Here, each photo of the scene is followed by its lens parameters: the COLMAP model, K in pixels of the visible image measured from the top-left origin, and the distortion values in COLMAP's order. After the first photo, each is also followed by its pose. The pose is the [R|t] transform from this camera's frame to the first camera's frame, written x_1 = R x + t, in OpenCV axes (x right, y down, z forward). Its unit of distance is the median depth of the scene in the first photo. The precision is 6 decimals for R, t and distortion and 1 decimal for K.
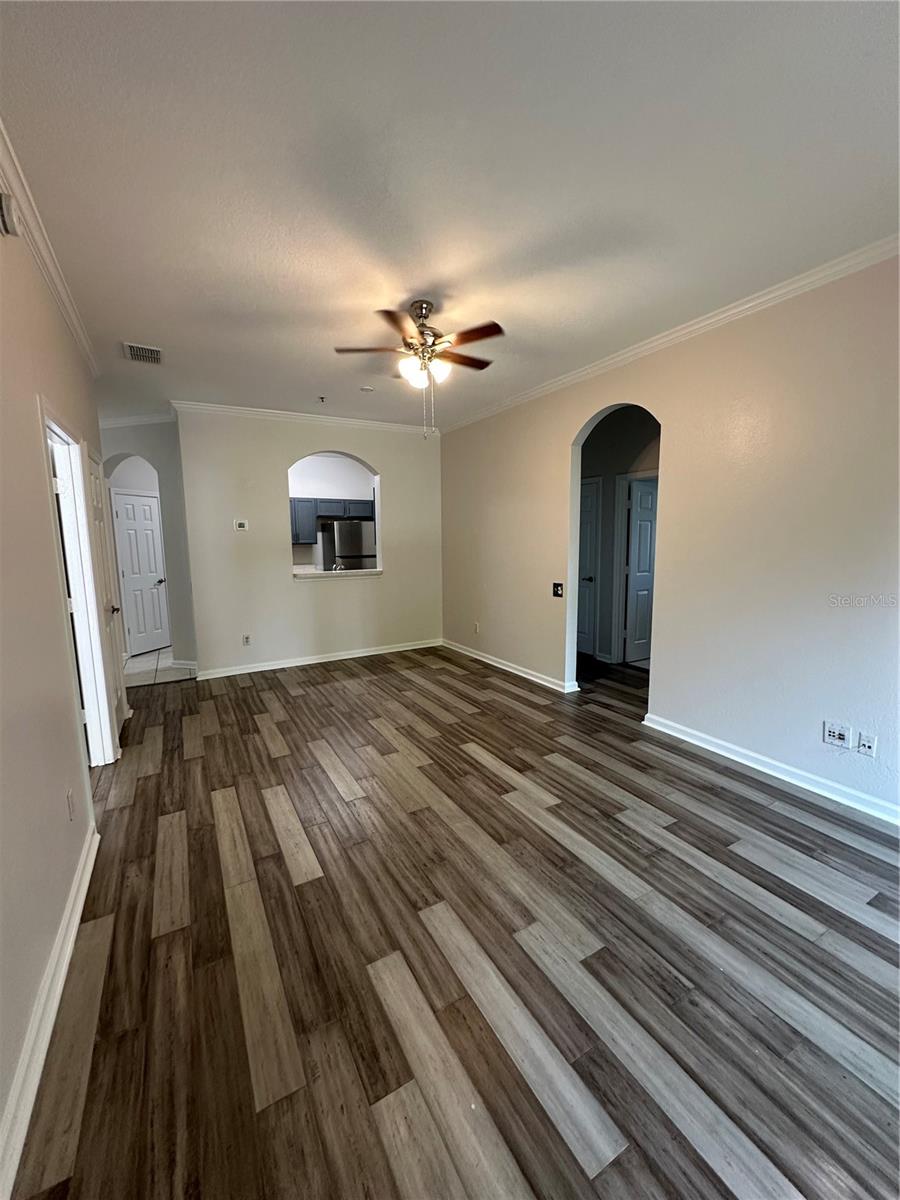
lens RADIAL K [[478.3, 0, 449.7], [0, 478.3, 598.1], [0, 0, 1]] dist [-0.002767, 0.001257]
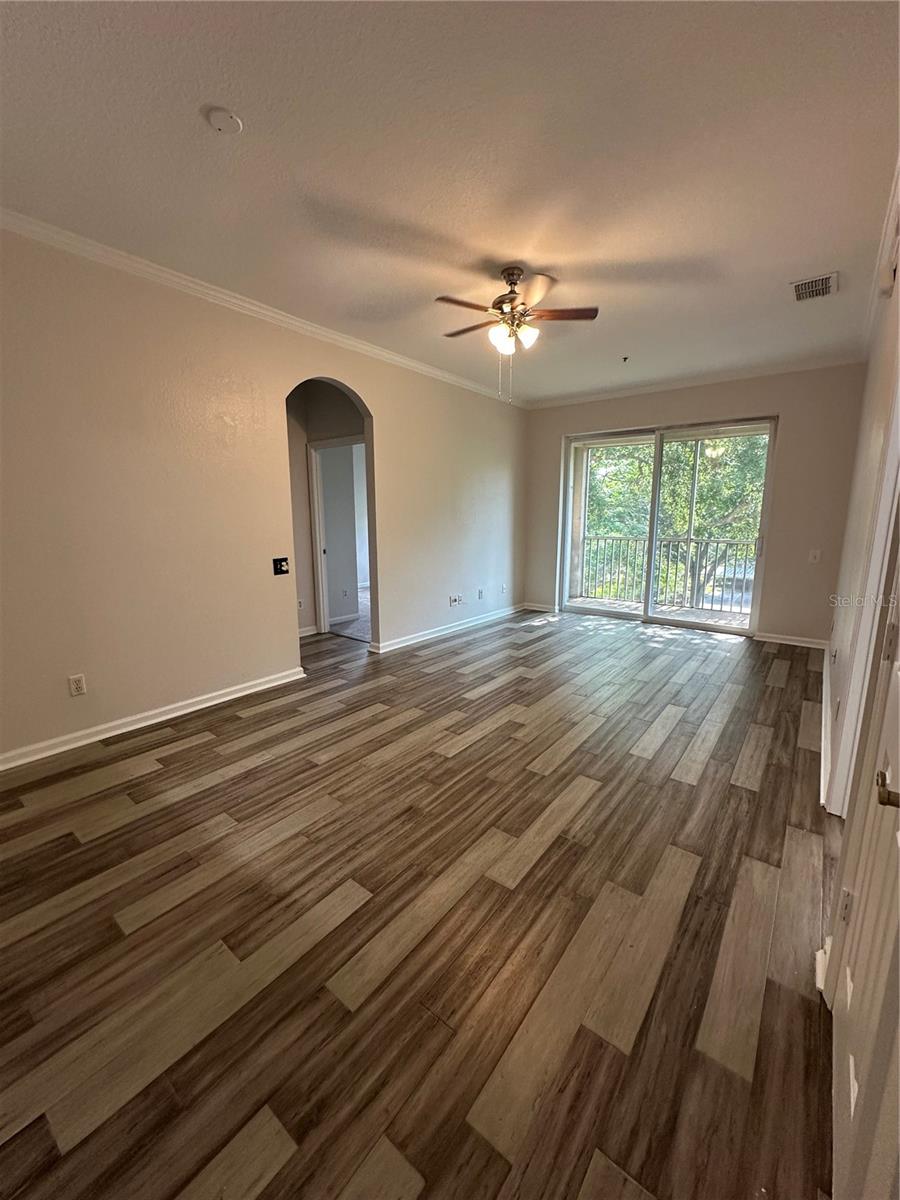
lens RADIAL K [[478.3, 0, 451.2], [0, 478.3, 605.4], [0, 0, 1]] dist [-0.002767, 0.001257]
pose [[-0.383700, -0.161567, 0.909214, -0.721517], [0.121467, 0.967191, 0.223130, -0.109819], [-0.915434, 0.196055, -0.351486, 1.114272]]
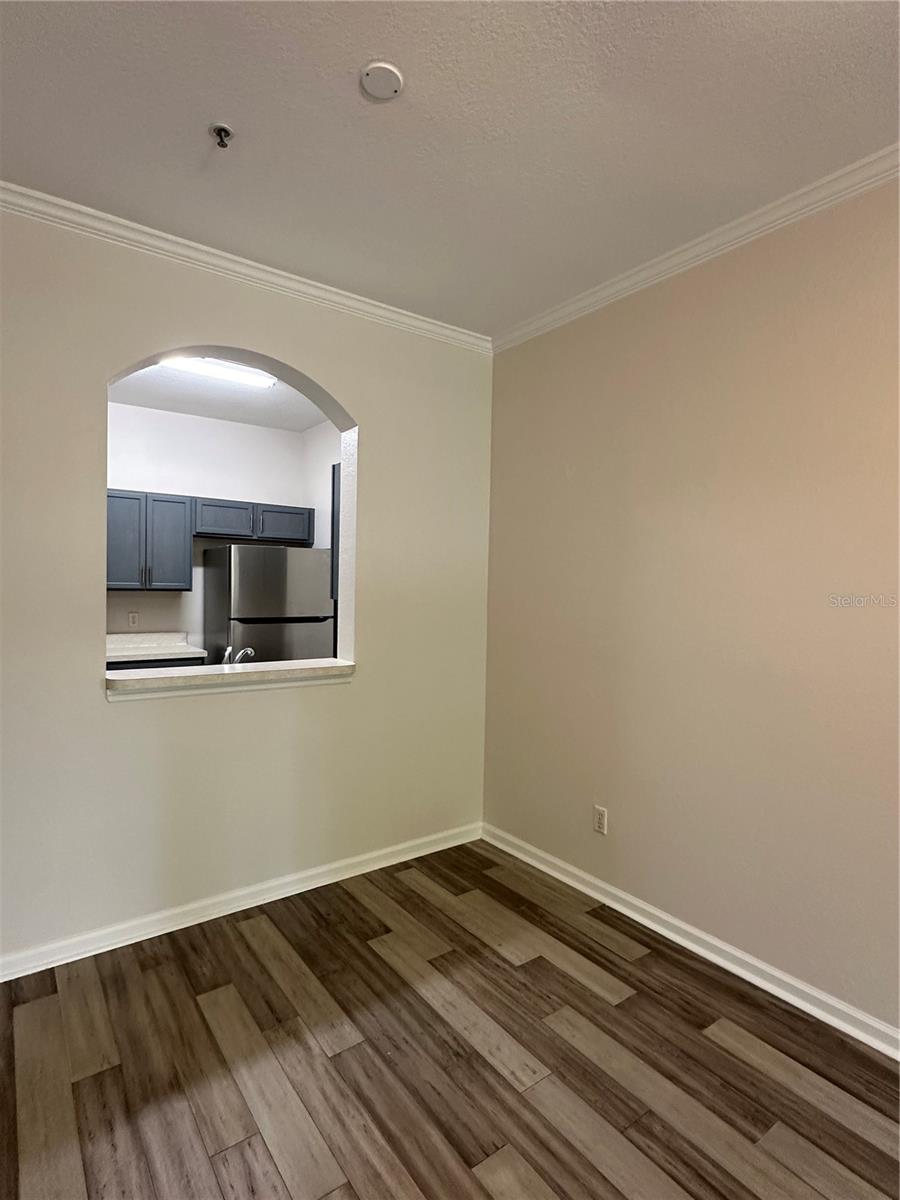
lens RADIAL K [[616.9, 0, 452.4], [0, 616.9, 601.6], [0, 0, 1]] dist [0.001149, -0.000006]
pose [[0.992602, 0.026652, 0.118453, -0.176153], [-0.014868, 0.994948, -0.099280, -0.086564], [-0.120501, 0.096784, 0.987984, 0.696126]]
